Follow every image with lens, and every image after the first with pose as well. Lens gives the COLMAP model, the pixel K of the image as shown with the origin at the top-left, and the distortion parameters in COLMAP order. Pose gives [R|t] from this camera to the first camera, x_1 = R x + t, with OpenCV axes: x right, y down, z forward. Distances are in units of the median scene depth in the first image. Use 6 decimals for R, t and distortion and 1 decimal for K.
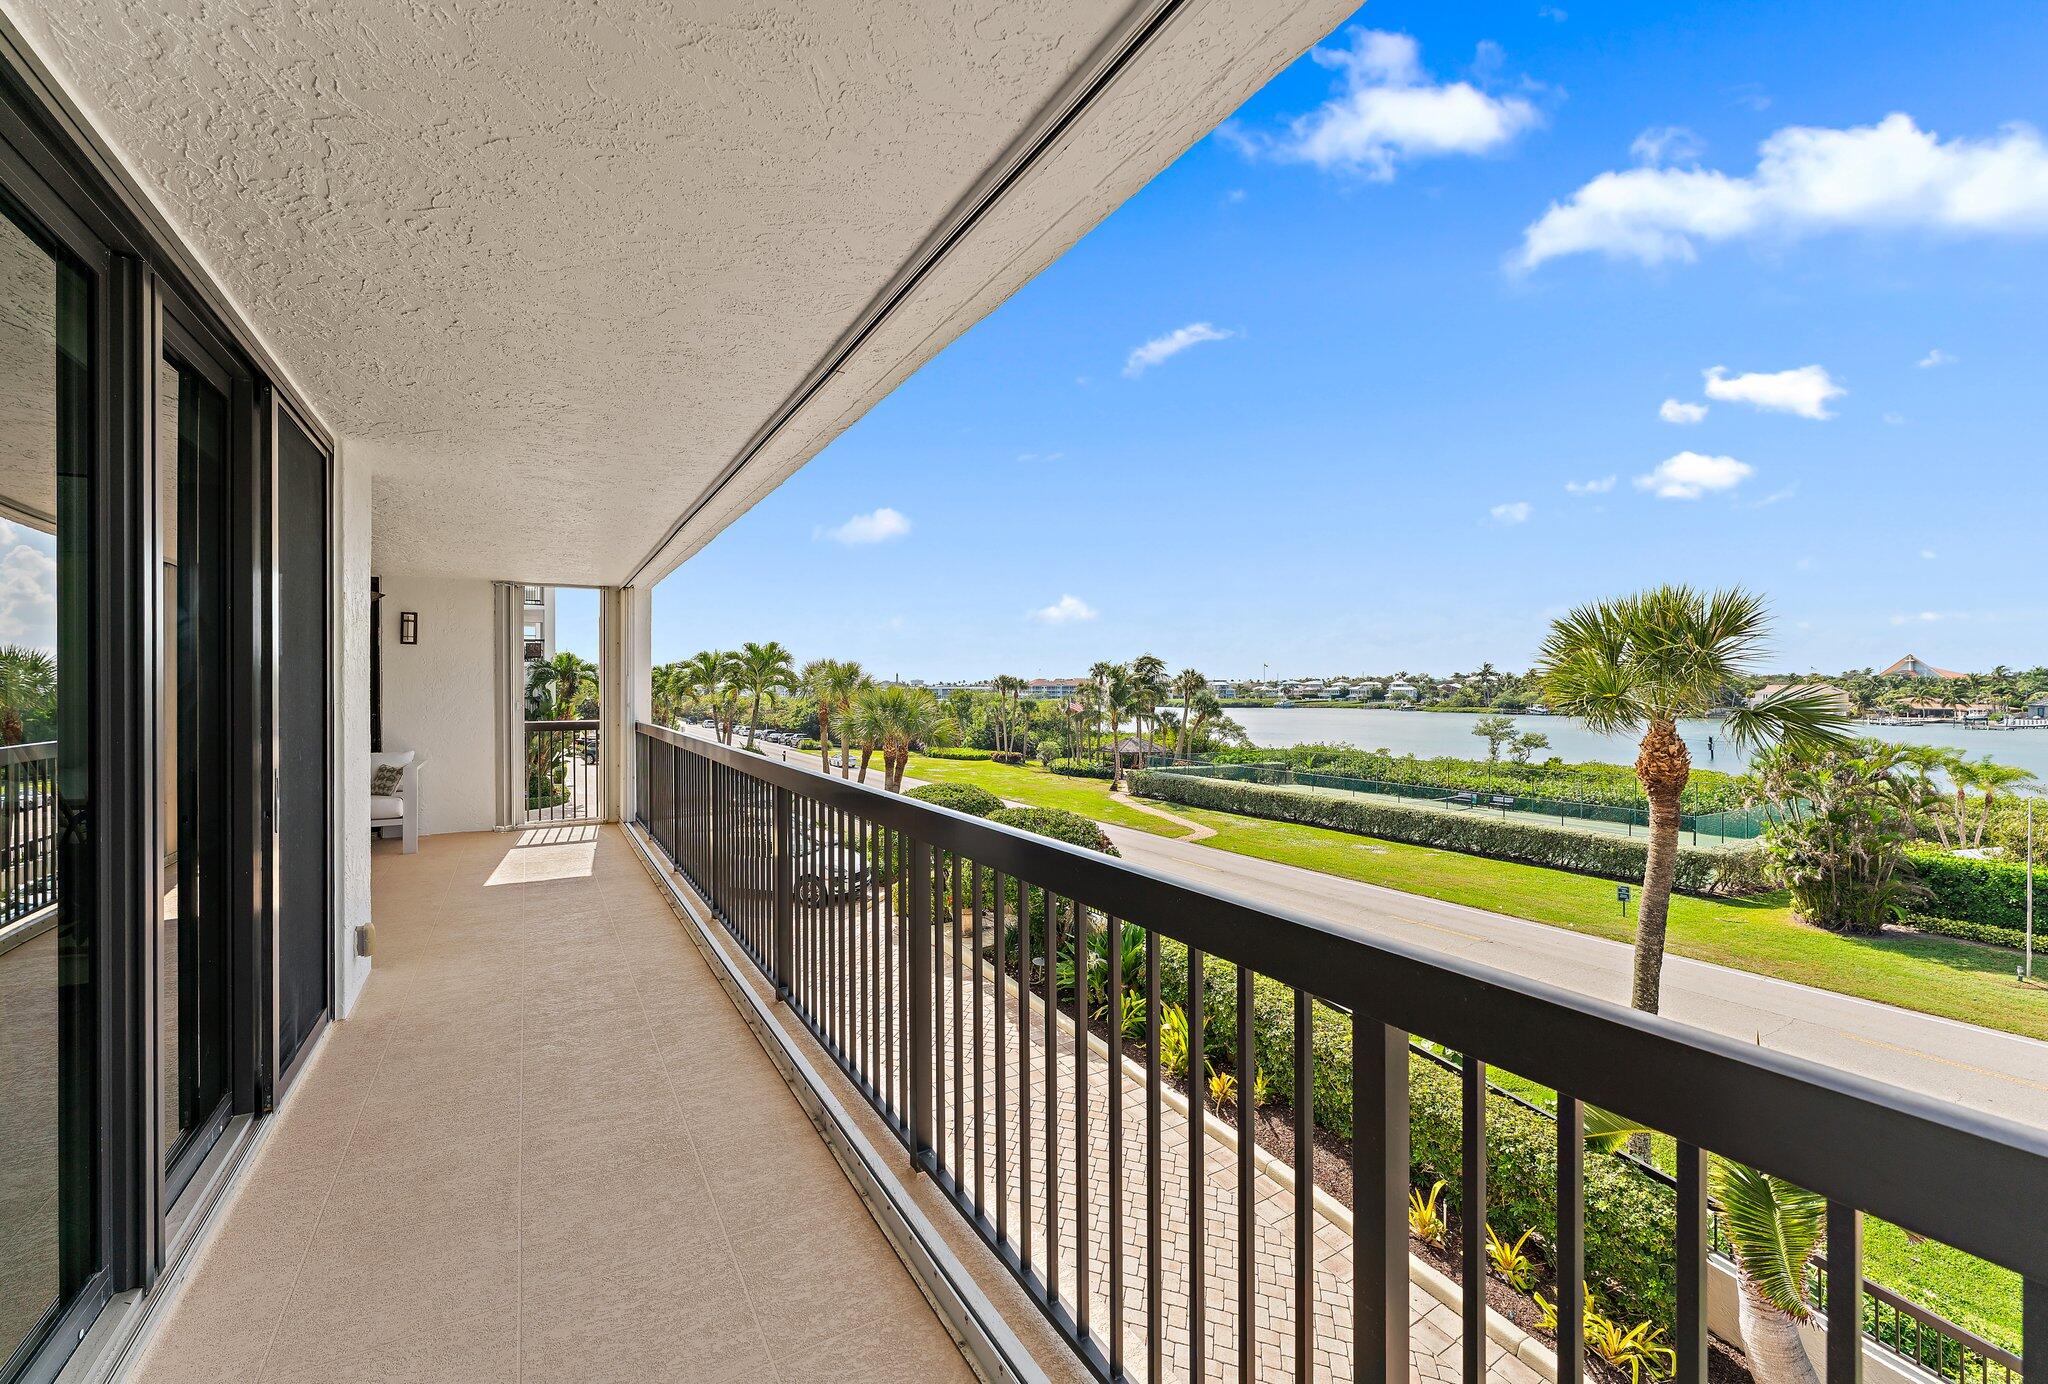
lens RADIAL K [[860.8, 0, 1024.0], [0, 860.8, 692.0], [0, 0, 1]] dist [0.000143, -0.000252]
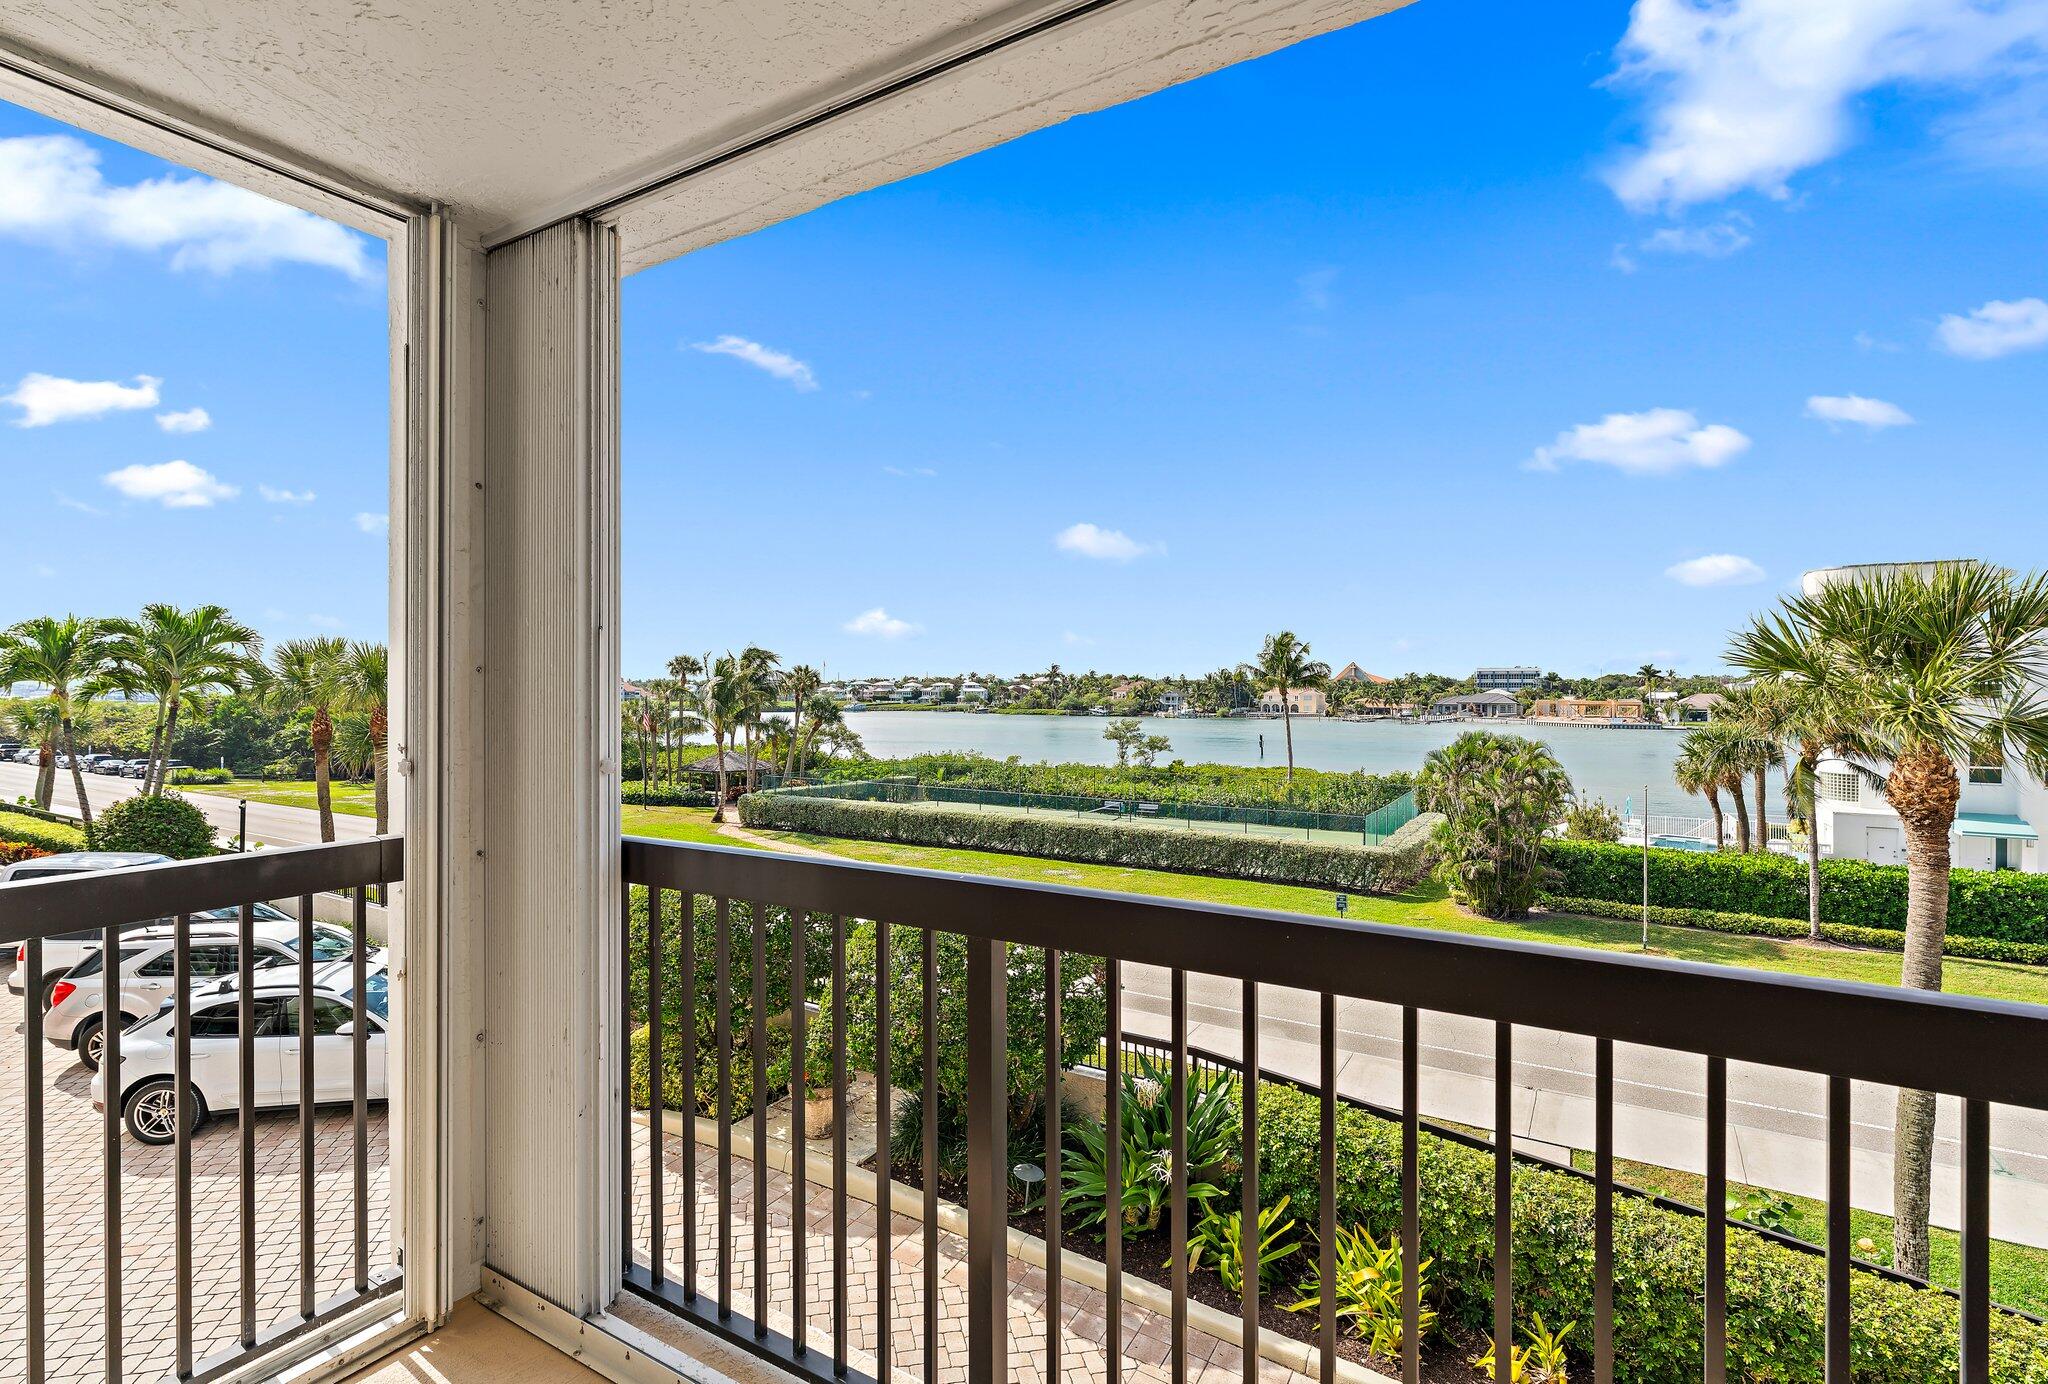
lens RADIAL K [[971.5, 0, 1024.0], [0, 971.5, 692.0], [0, 0, 1]] dist [0.001357, -0.000019]
pose [[0.879734, 0.000552, 0.475466, -0.064709], [0.000086, 0.999999, -0.001321, -0.000517], [-0.475467, 0.001203, 0.879733, 0.098837]]
